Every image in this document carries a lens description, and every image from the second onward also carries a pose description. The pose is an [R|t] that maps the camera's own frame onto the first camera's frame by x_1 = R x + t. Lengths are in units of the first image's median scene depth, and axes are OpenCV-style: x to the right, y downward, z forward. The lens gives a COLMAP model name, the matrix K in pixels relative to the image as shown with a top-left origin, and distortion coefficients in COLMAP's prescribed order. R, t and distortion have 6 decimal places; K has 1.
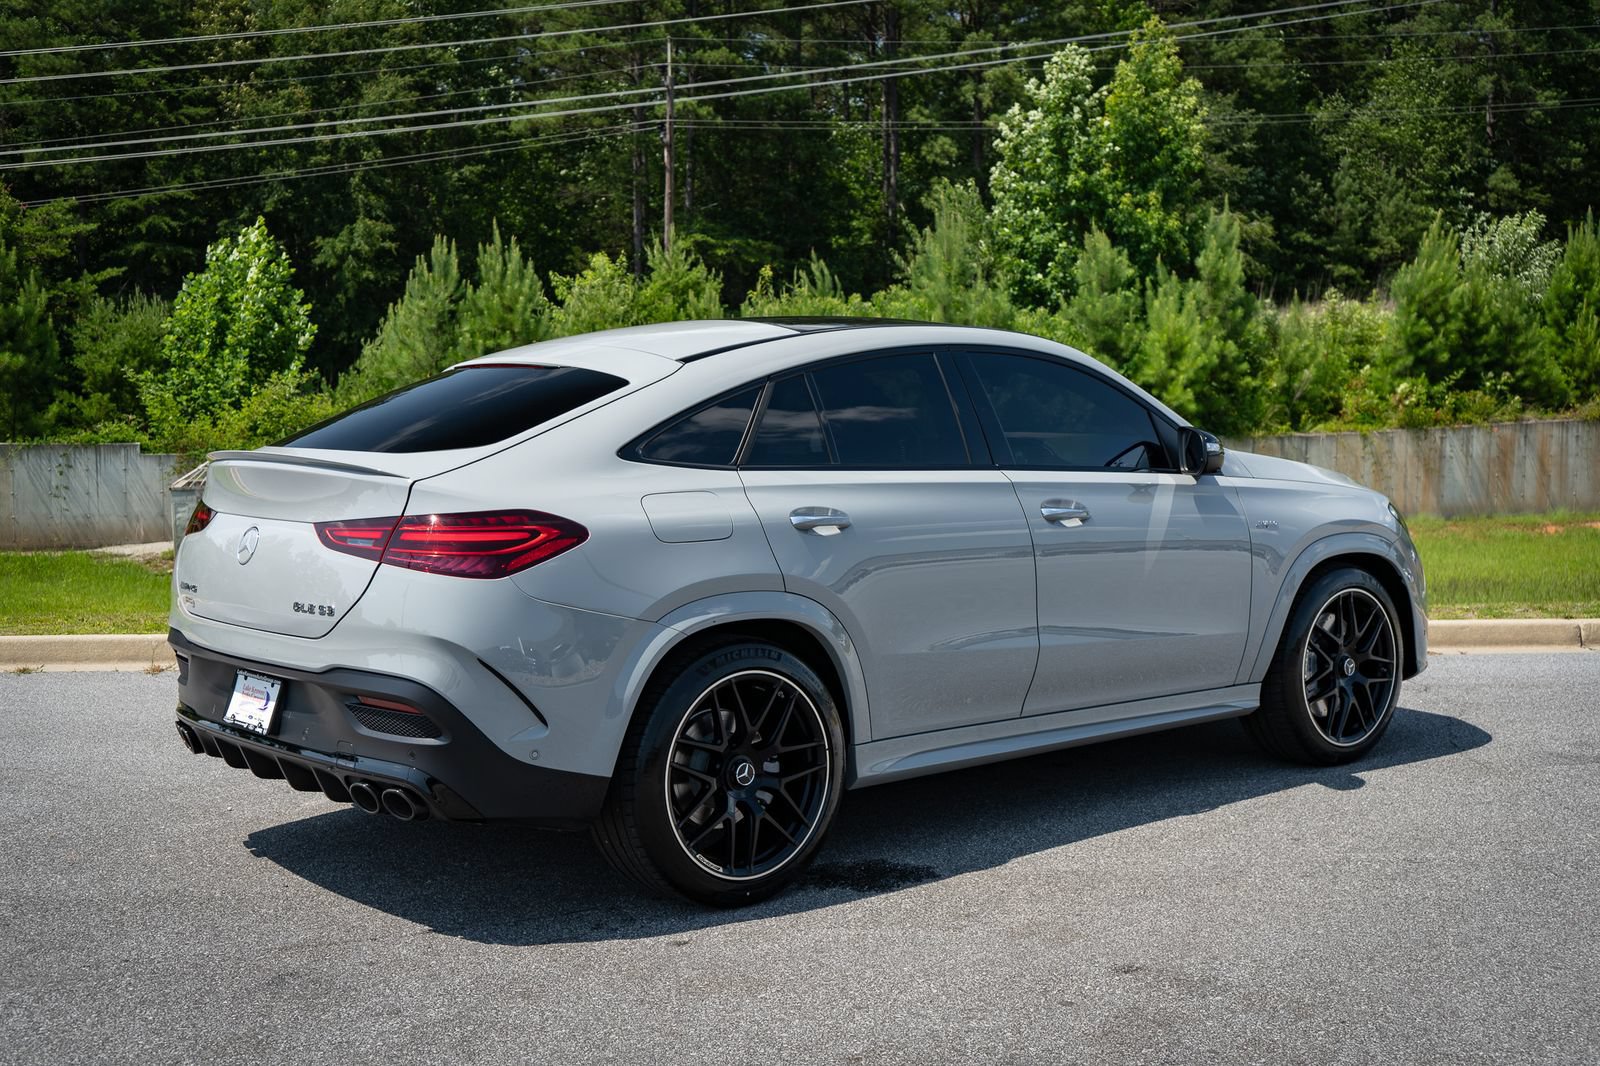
lens RADIAL K [[2060.4, 0, 800.1], [0, 2060.4, 526.2], [0, 0, 1]] dist [0.022672, 0.000000]
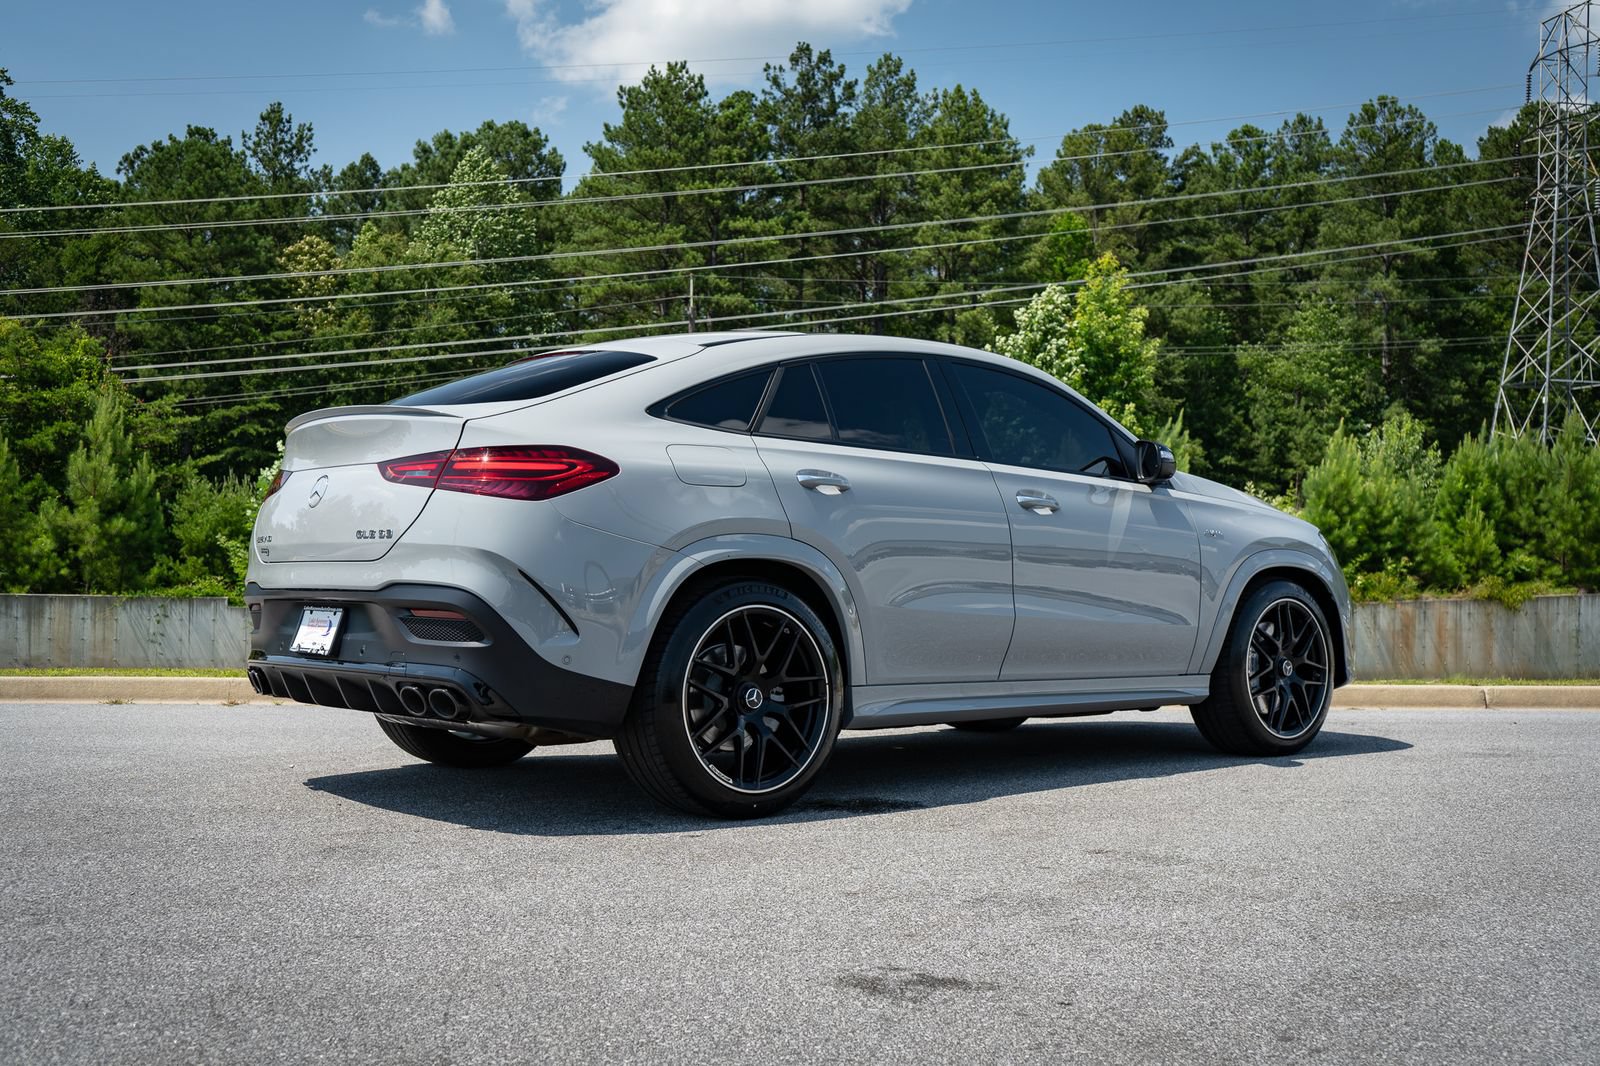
lens RADIAL K [[1772.8, 0, 800.4], [0, 1772.8, 524.4], [0, 0, 1]] dist [0.020511, 0.000000]
pose [[0.999928, 0.011891, 0.001281, -0.000740], [-0.011678, 0.993833, -0.110267, 0.025534], [-0.002584, 0.110244, 0.993901, 0.006258]]
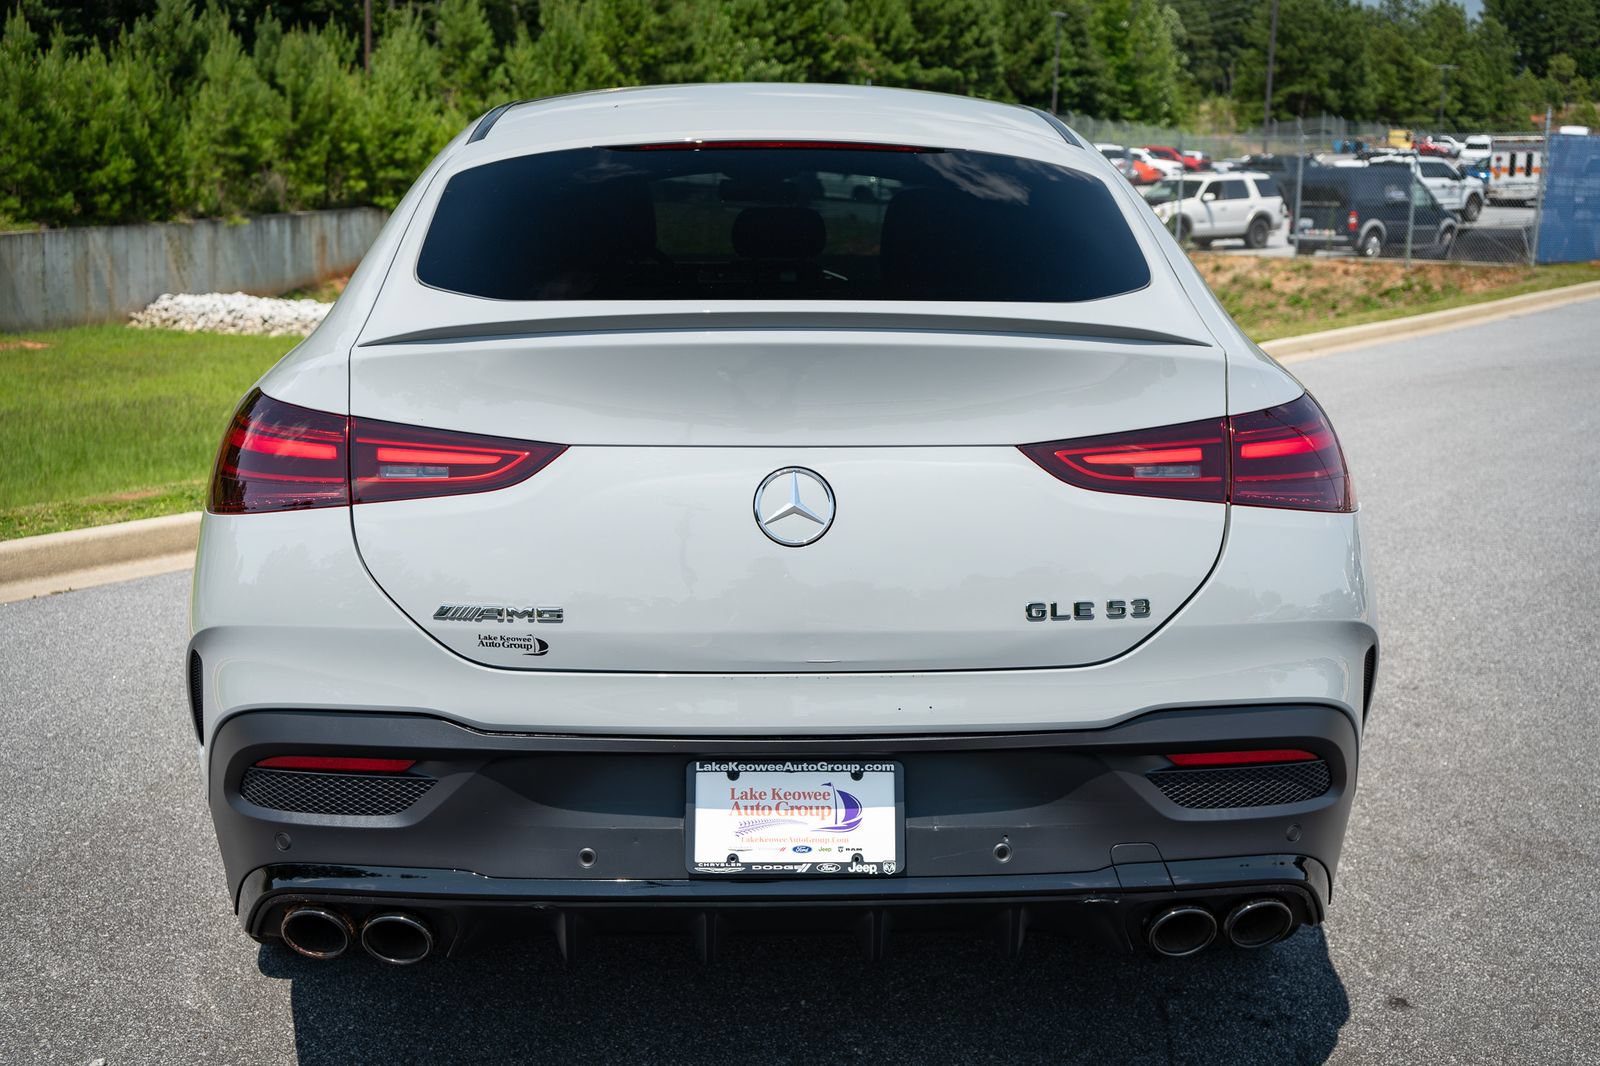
lens RADIAL K [[1934.9, 0, 800.8], [0, 1934.9, 526.9], [0, 0, 1]] dist [0.030314, 0.000000]
pose [[0.619784, -0.131163, 0.773734, -0.120175], [0.058486, 0.990912, 0.121130, -0.008033], [-0.782590, -0.029821, 0.621822, 0.138346]]
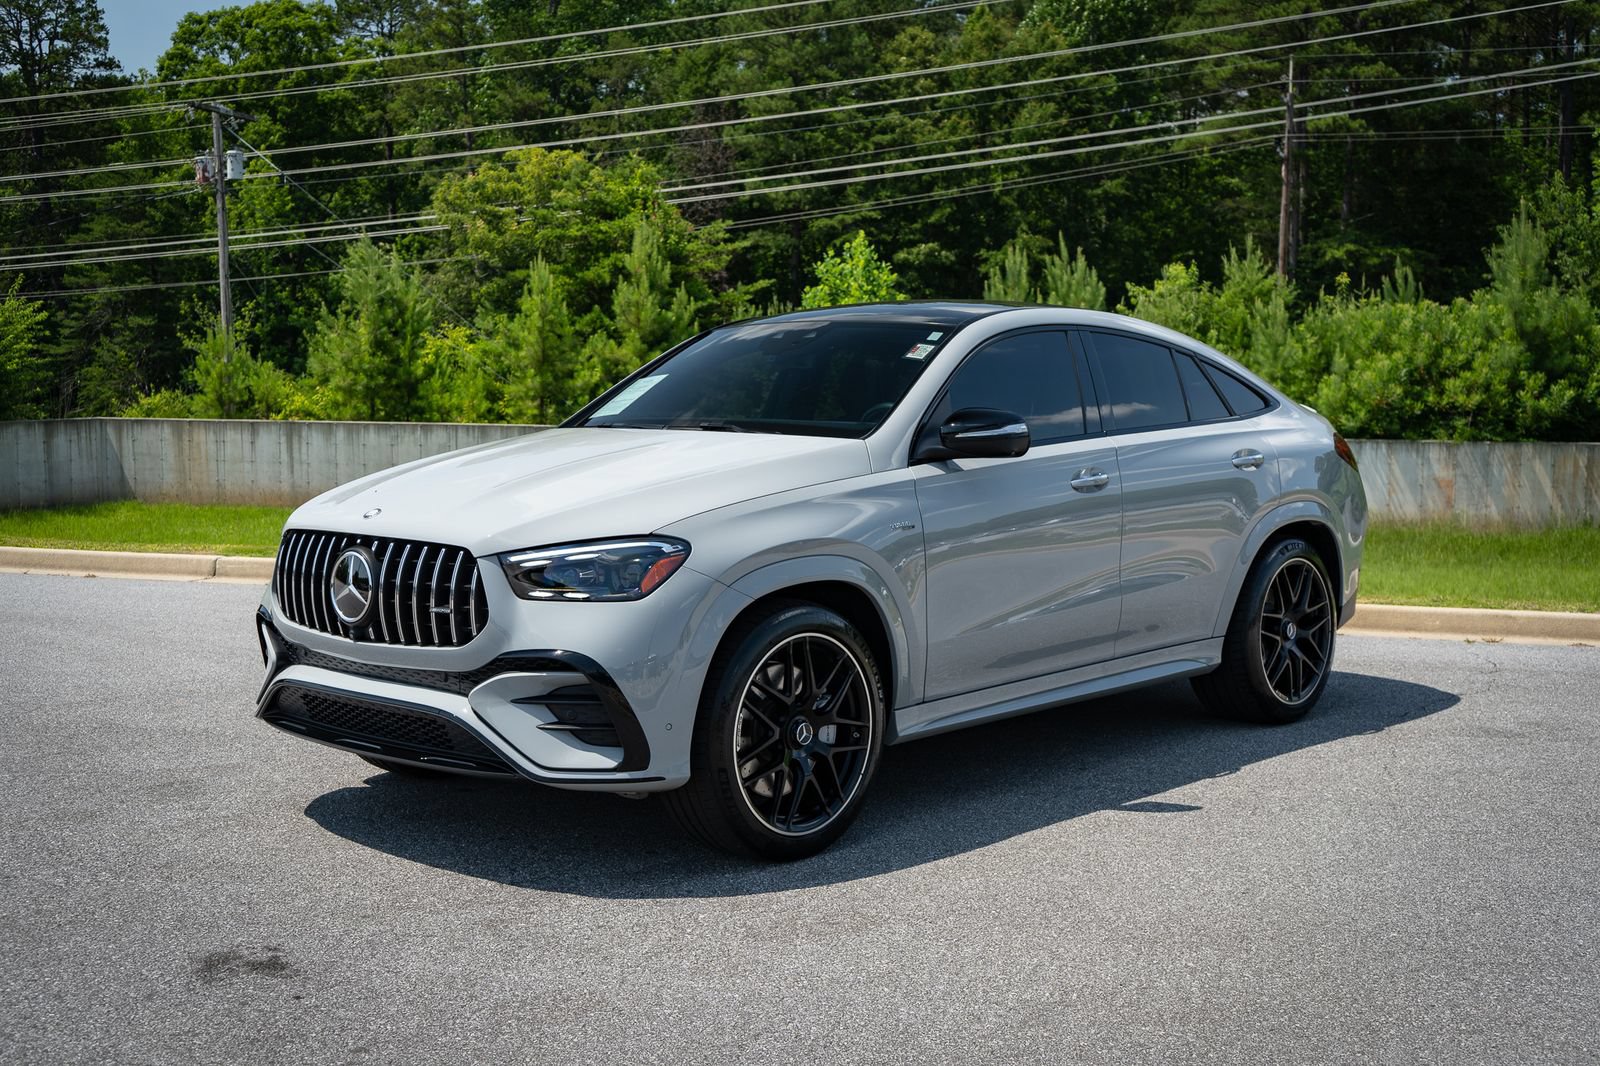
lens RADIAL K [[1934.9, 0, 805.6], [0, 1934.9, 541.3], [0, 0, 1]] dist [0.030314, 0.000000]
pose [[0.933170, 0.041916, -0.356983, 0.101080], [-0.038827, 0.999121, 0.015818, 0.004113], [0.357332, -0.000900, 0.933977, -0.009279]]
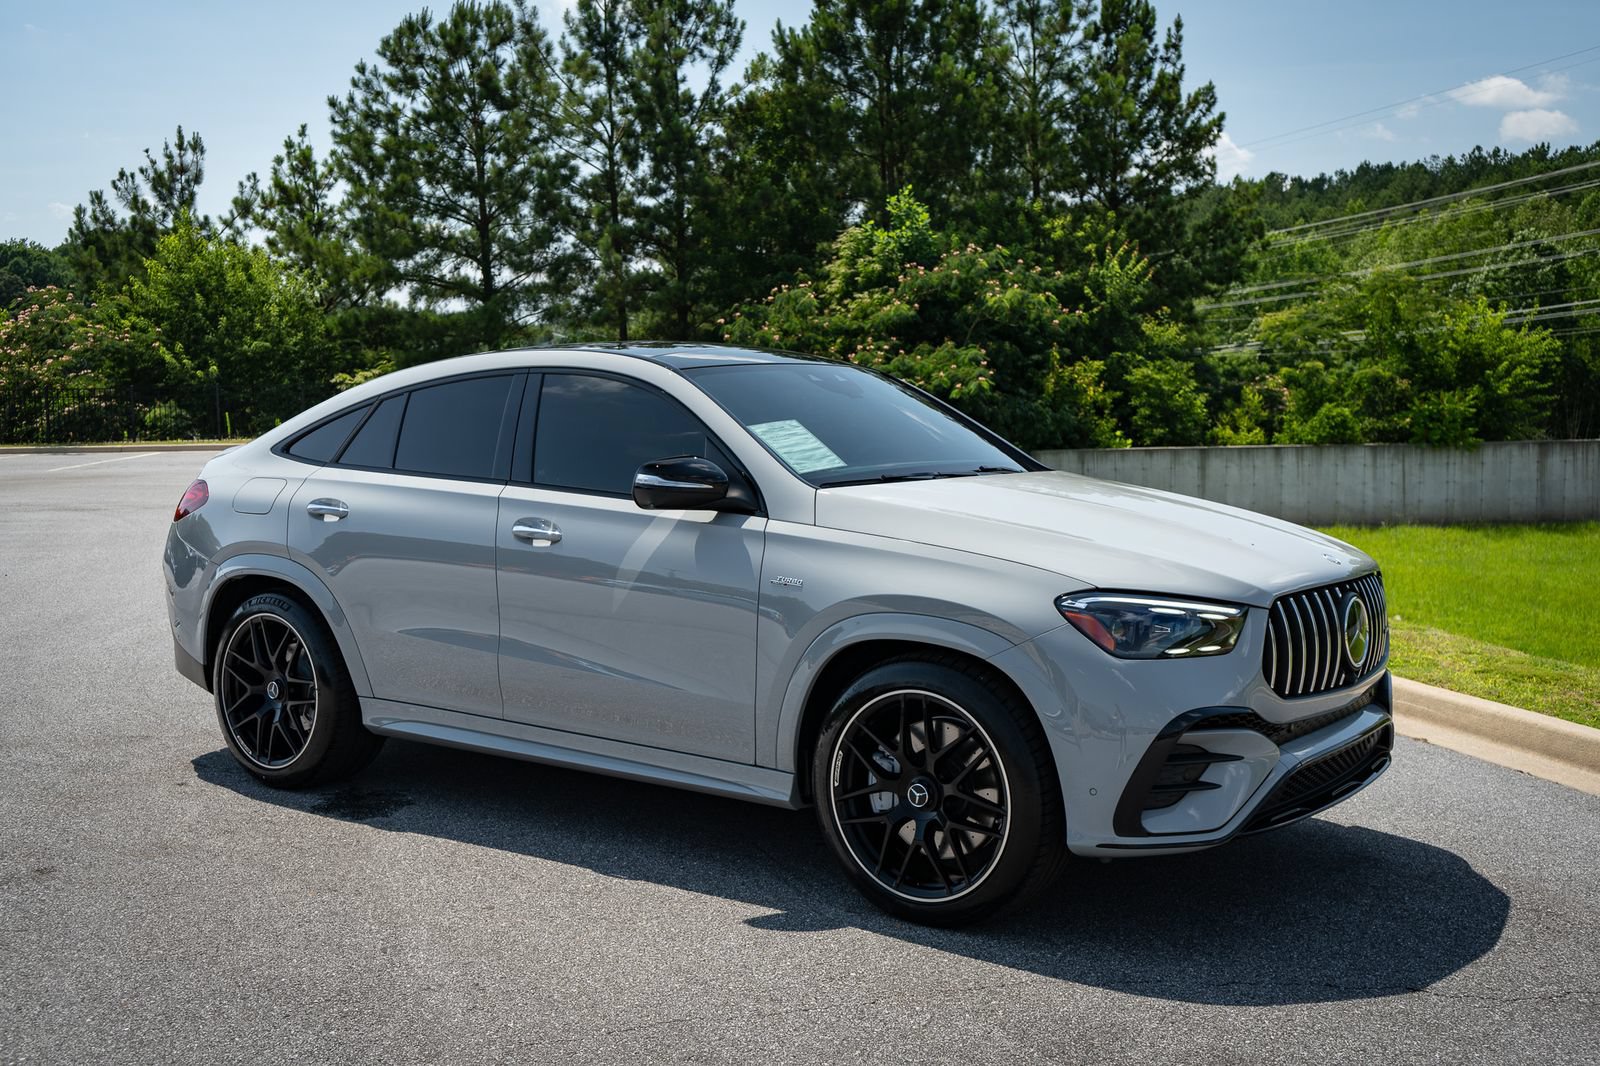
lens RADIAL K [[1706.7, 0, 808.9], [0, 1706.7, 522.4], [0, 0, 1]] dist [-0.000196, 0.000000]
pose [[0.206185, 0.081564, -0.975108, 0.220516], [-0.075639, 0.994867, 0.067223, -0.017638], [0.975585, 0.059896, 0.211296, 0.221299]]
